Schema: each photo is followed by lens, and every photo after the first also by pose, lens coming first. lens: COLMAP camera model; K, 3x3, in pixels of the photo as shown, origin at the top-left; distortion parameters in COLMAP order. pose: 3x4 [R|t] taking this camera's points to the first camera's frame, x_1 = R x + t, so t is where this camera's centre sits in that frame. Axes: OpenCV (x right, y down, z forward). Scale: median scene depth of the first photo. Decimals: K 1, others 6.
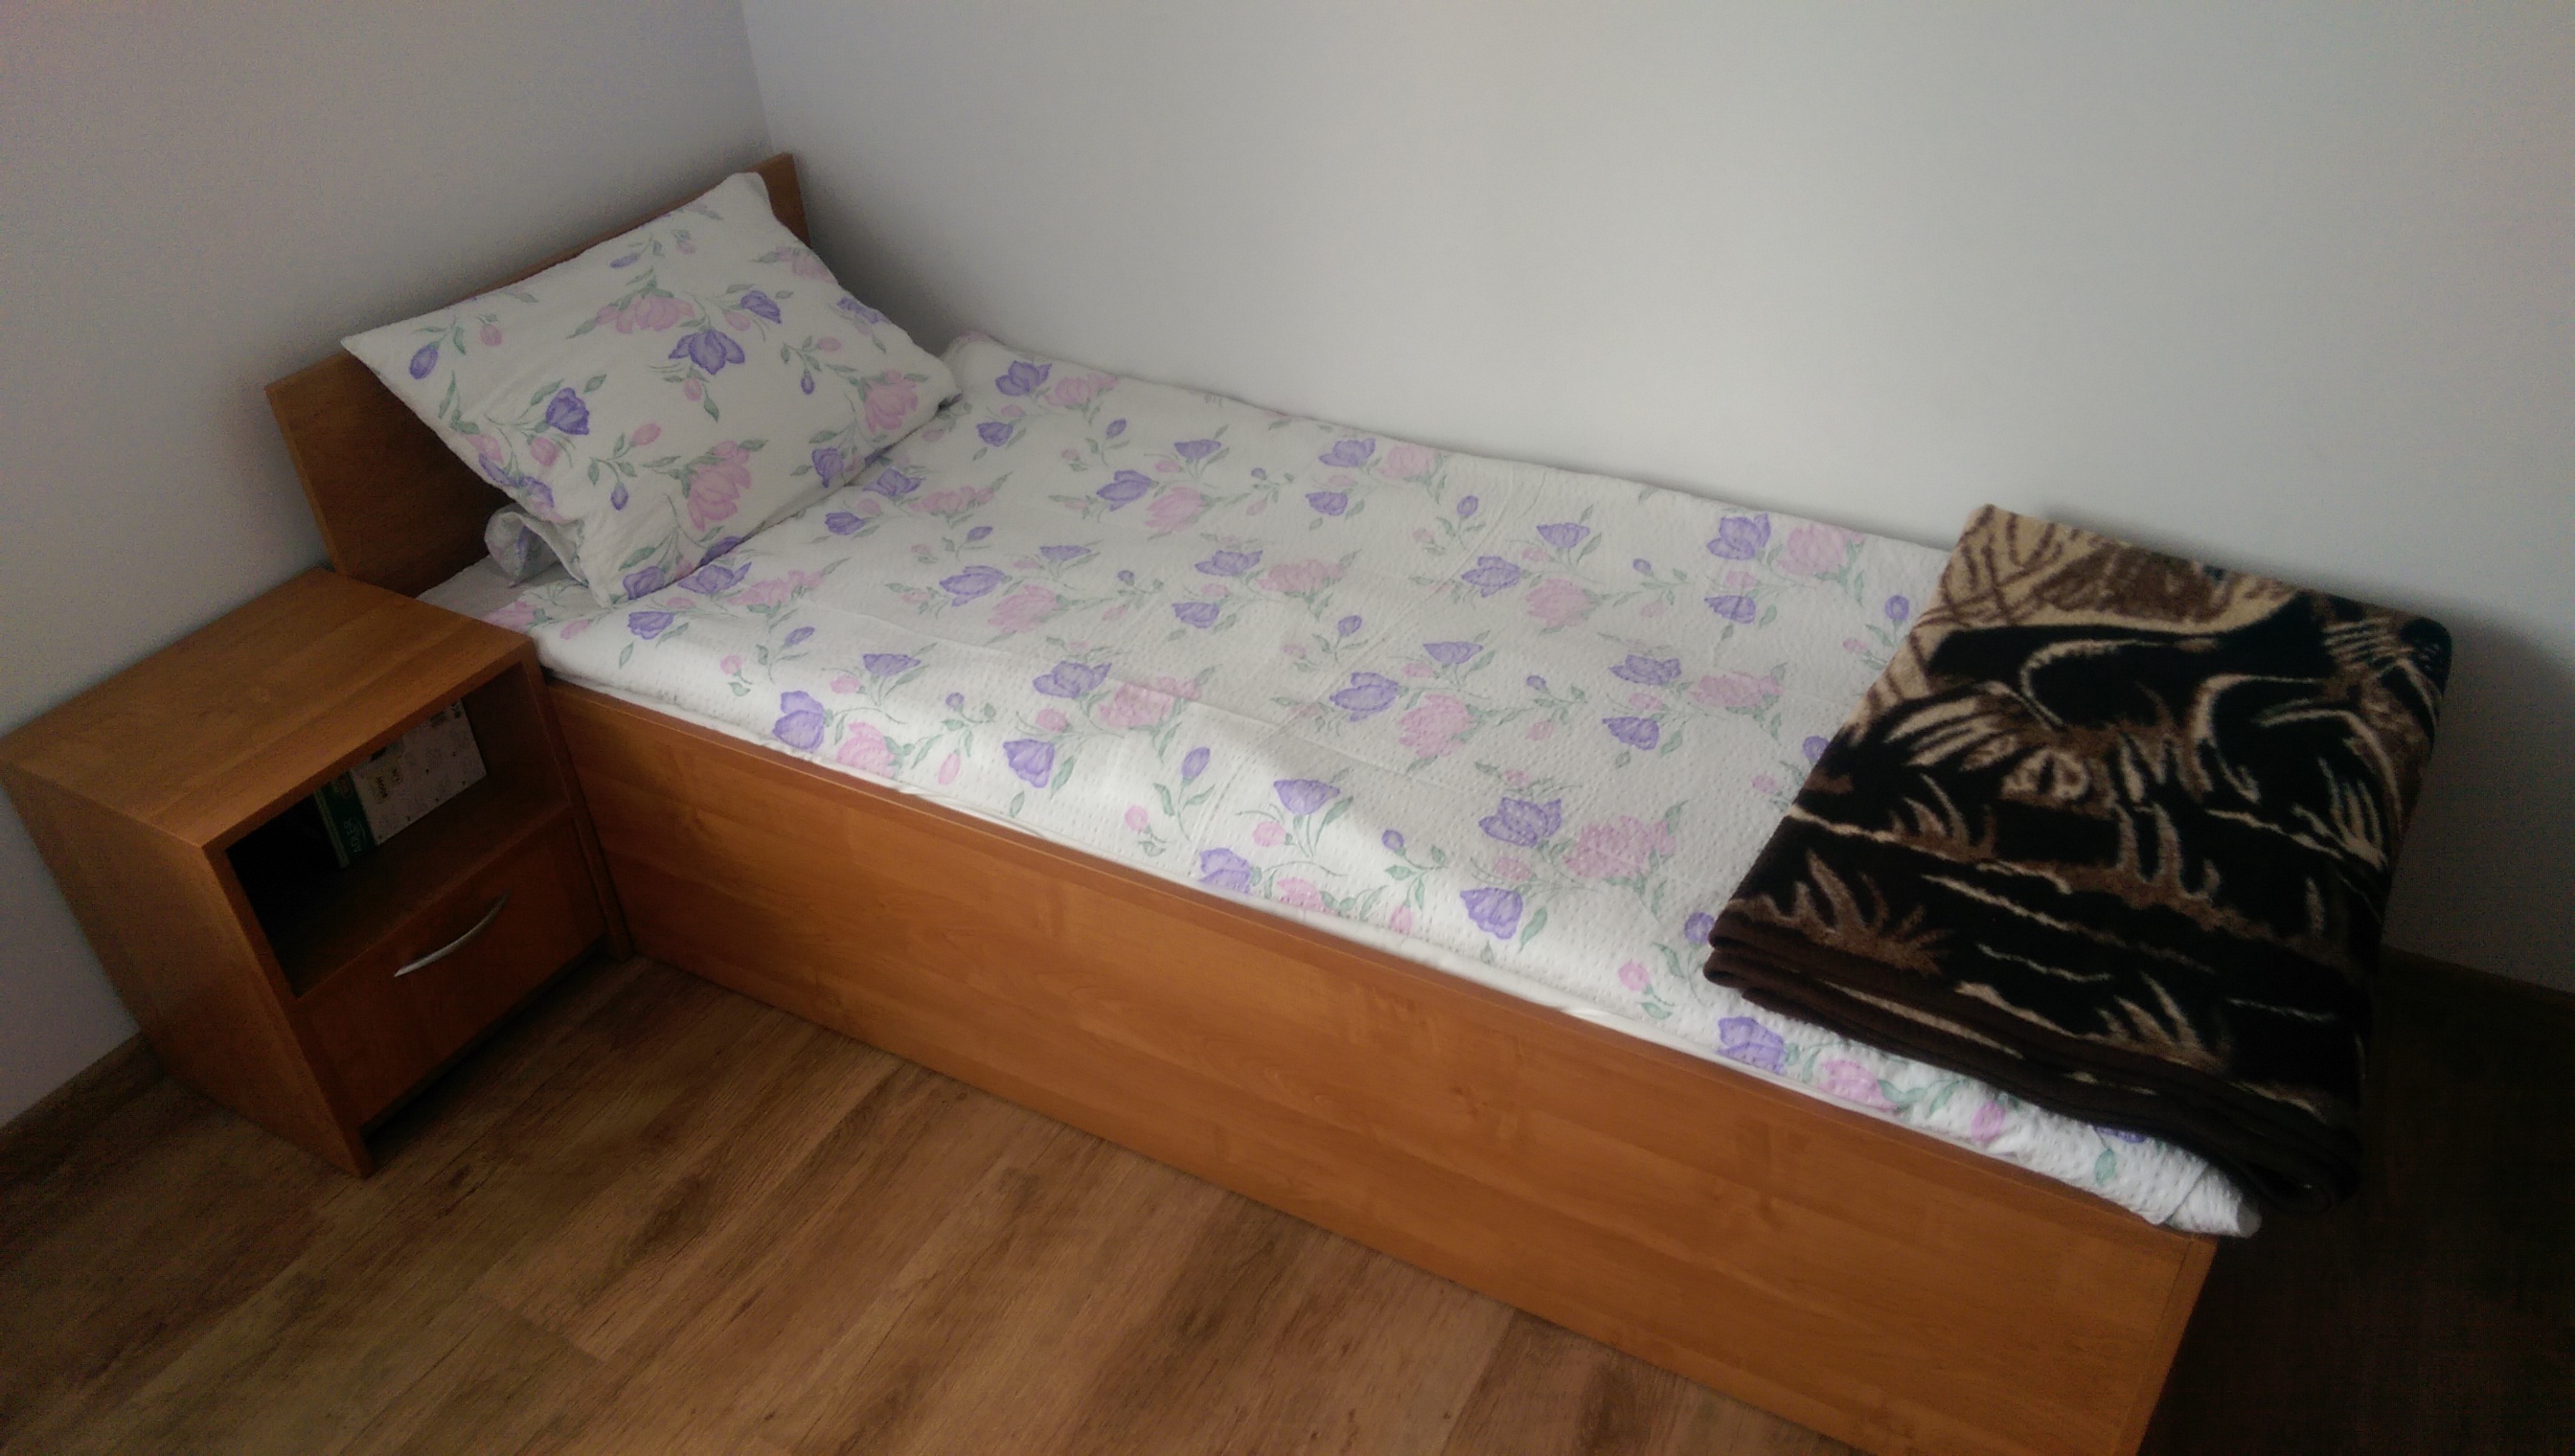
lens RADIAL K [[1825.2, 0, 1287.5], [0, 1825.2, 728.0], [0, 0, 1]] dist [0.099889, -0.139645]
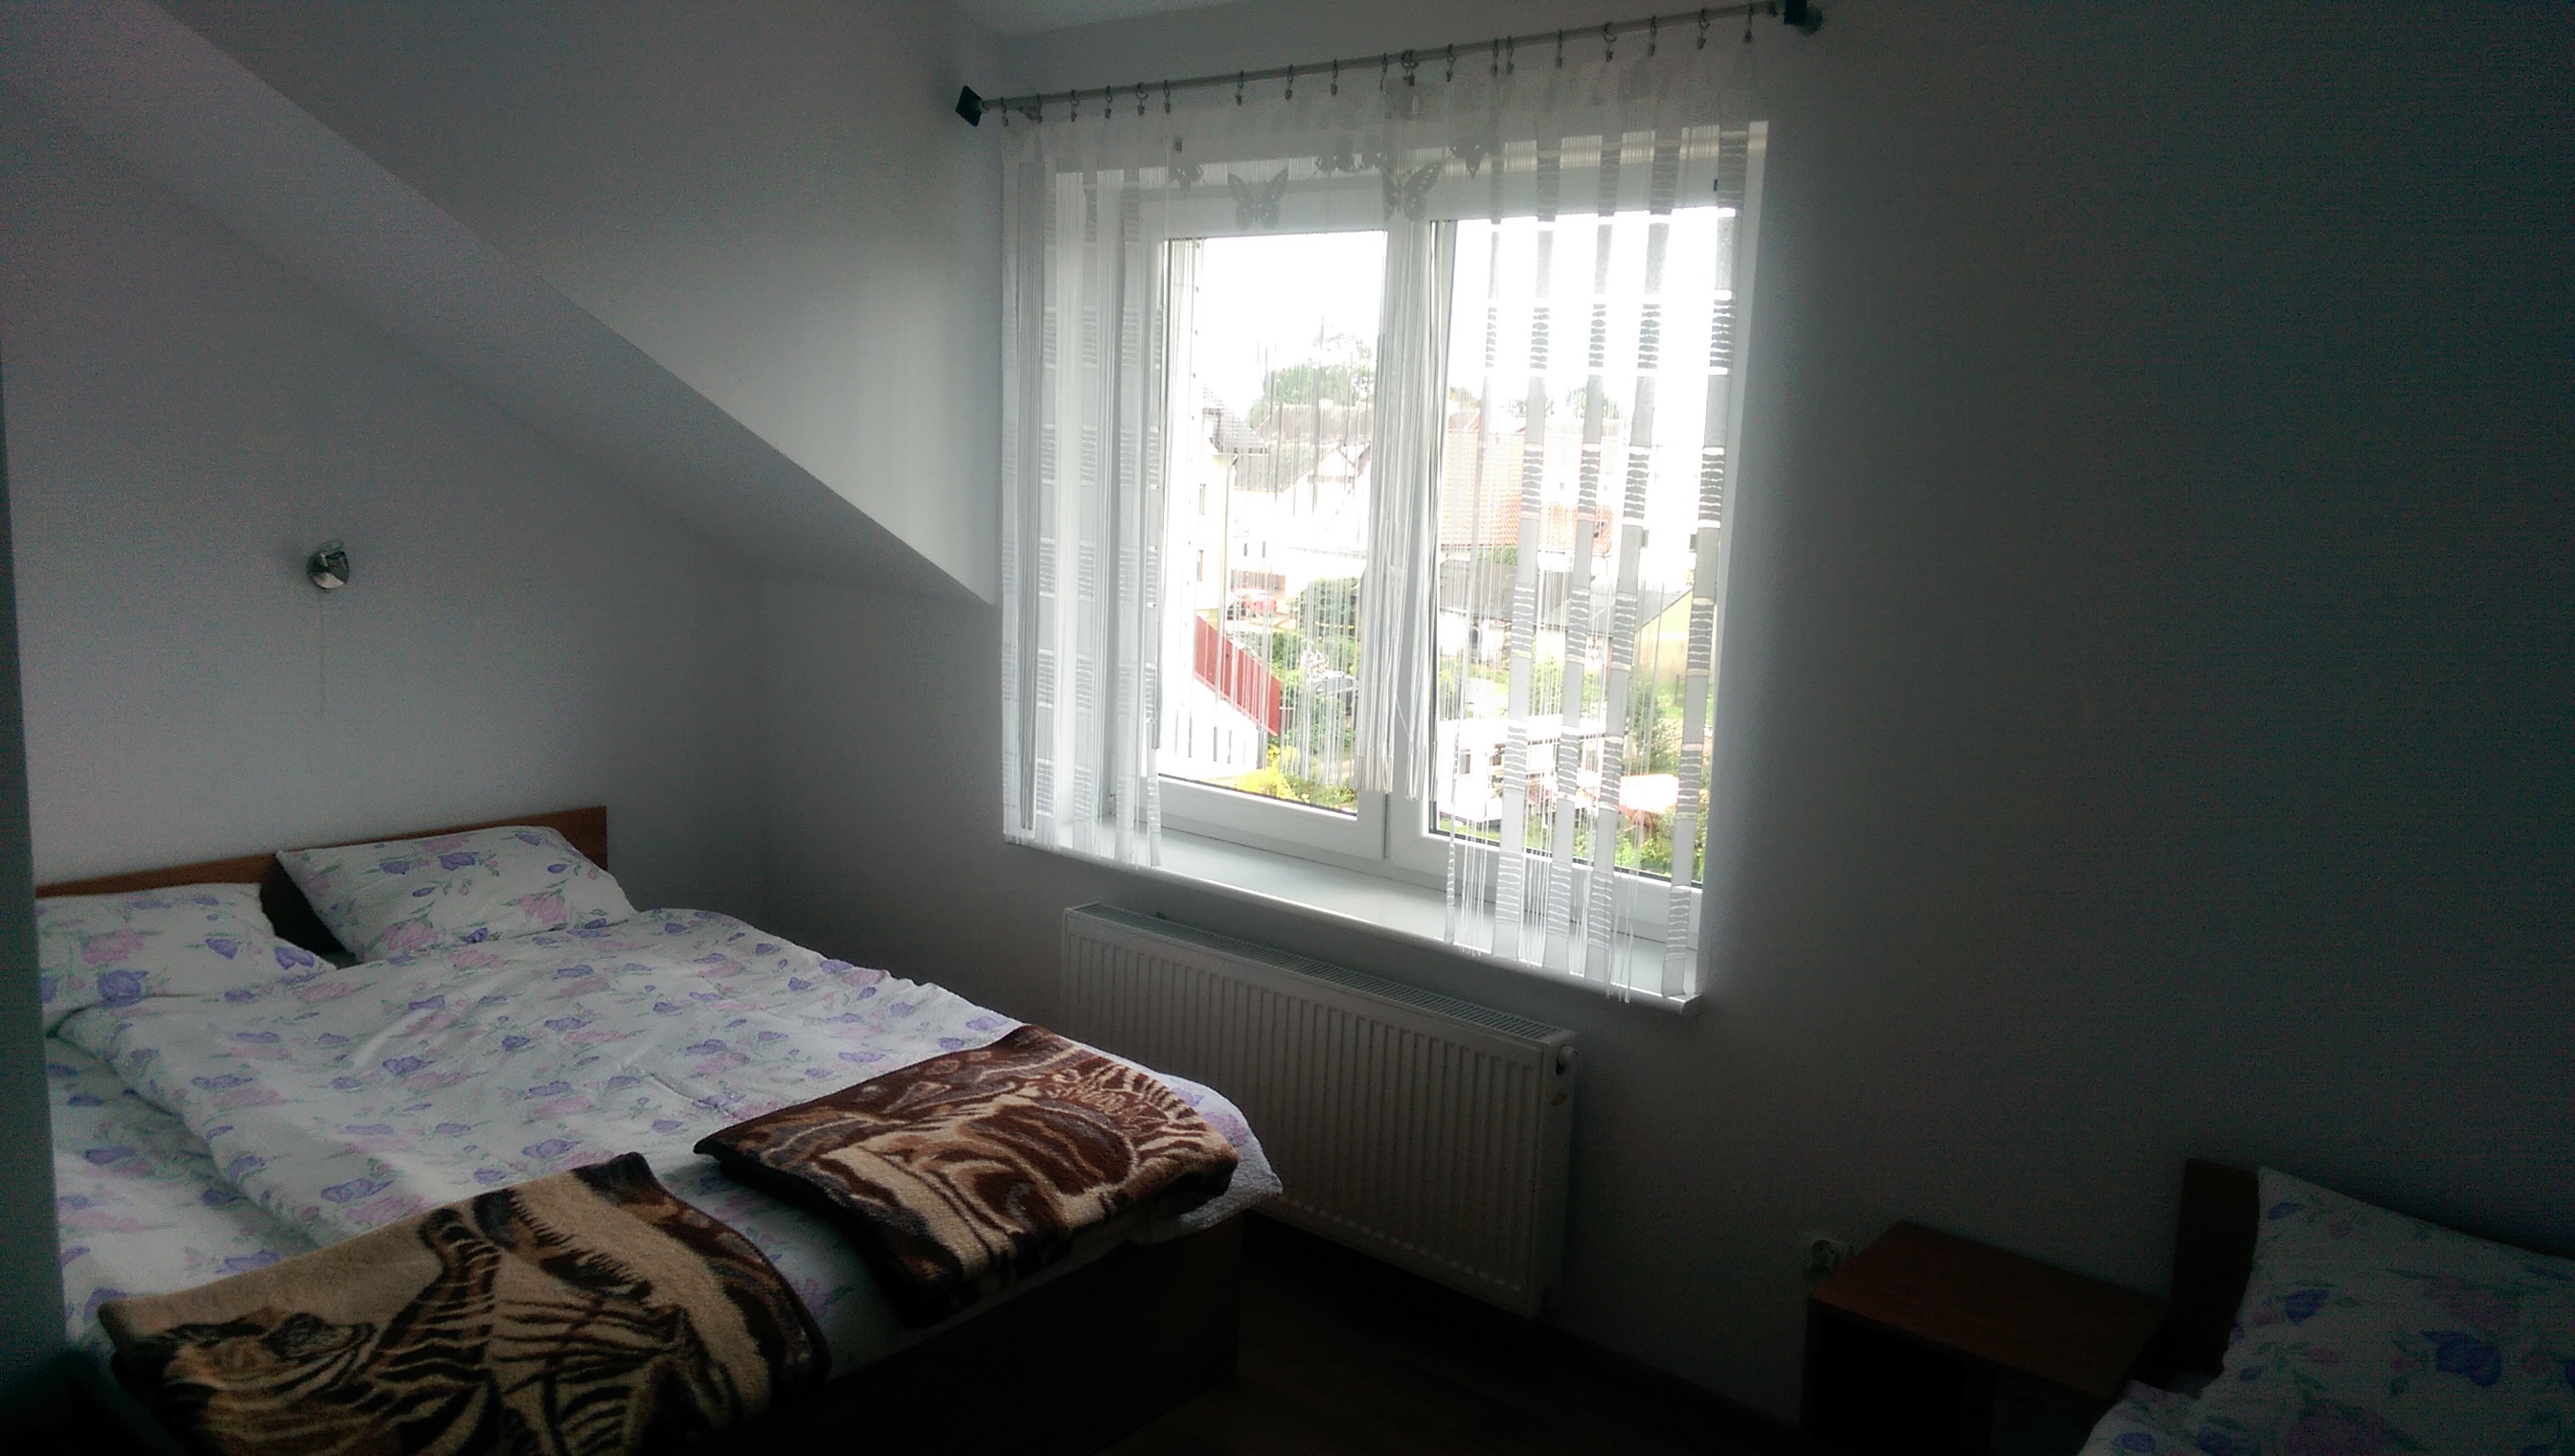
lens RADIAL K [[1825.2, 0, 1287.5], [0, 1825.2, 728.0], [0, 0, 1]] dist [0.099889, -0.139645]
pose [[-0.193161, 0.194594, -0.961677, 0.738155], [-0.589177, 0.760747, 0.272277, -0.380326], [0.784576, 0.619191, -0.032297, 0.348102]]
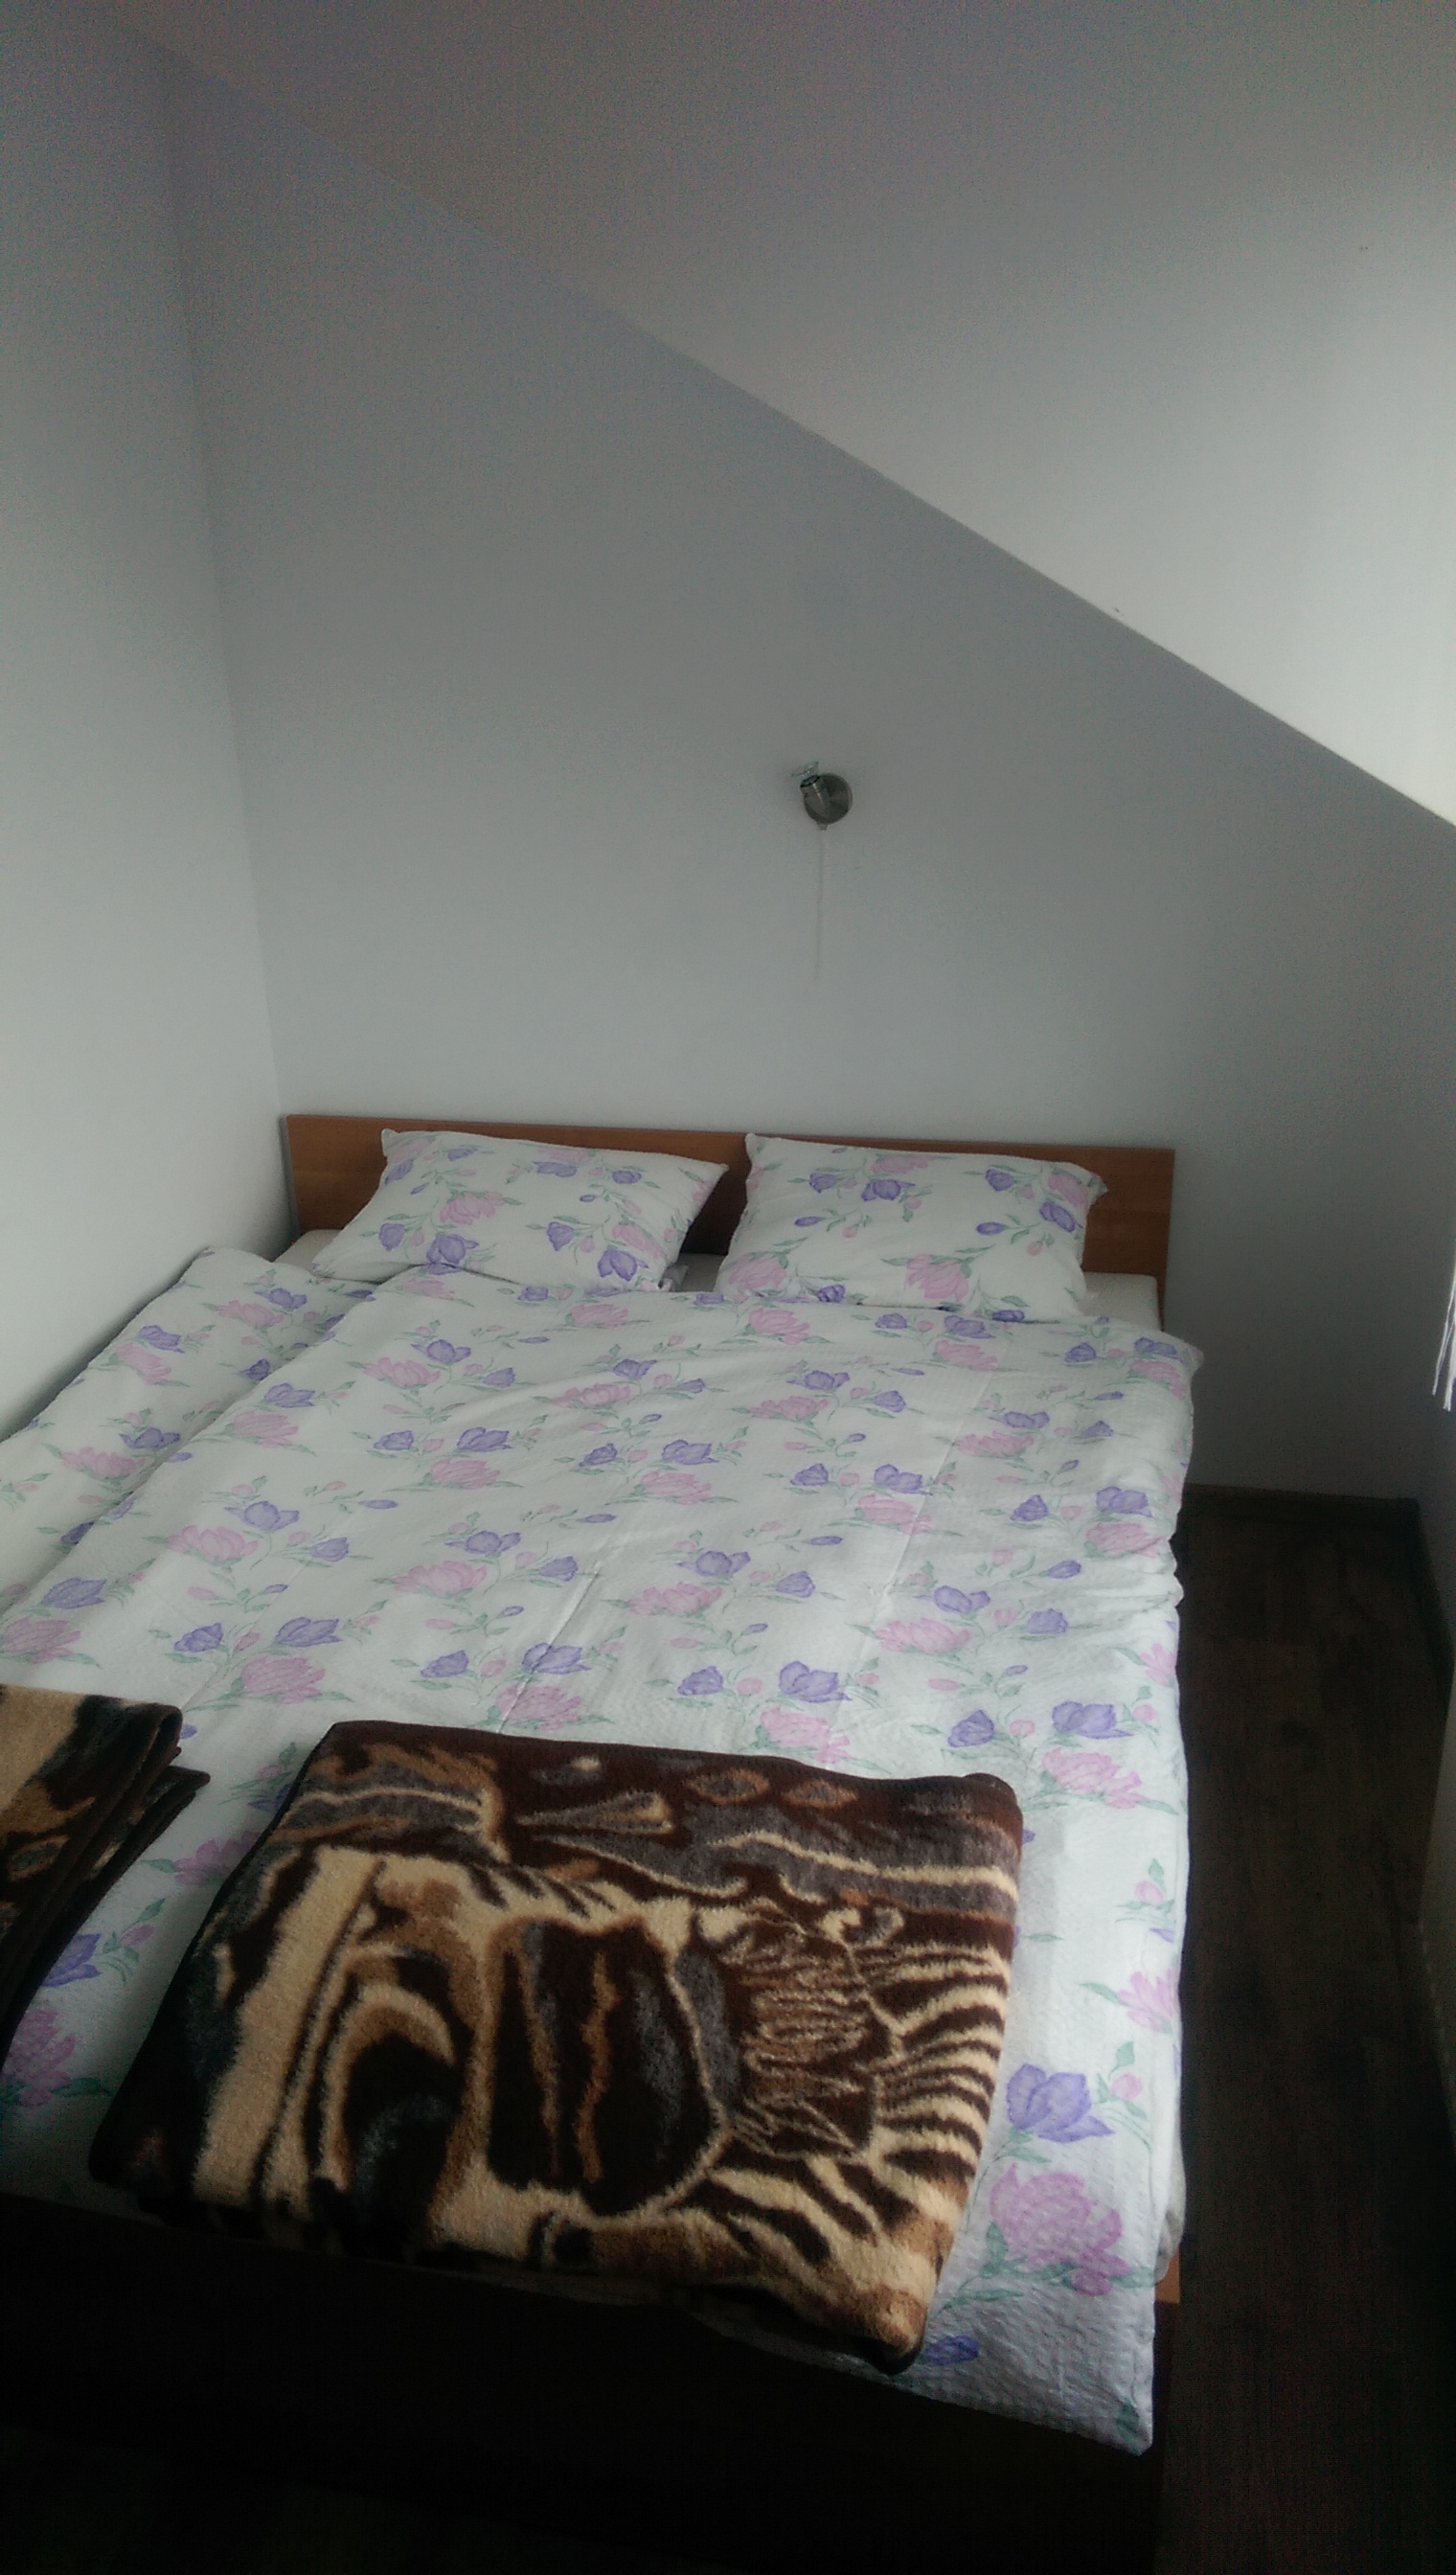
lens RADIAL K [[1825.2, 0, 728.0], [0, 1825.2, 1287.5], [0, 0, 1]] dist [0.099889, -0.139645]
pose [[-0.960818, 0.162485, -0.224561, -0.434258], [-0.098310, 0.557724, 0.824184, -0.418137], [0.259160, 0.813967, -0.519897, 0.502135]]
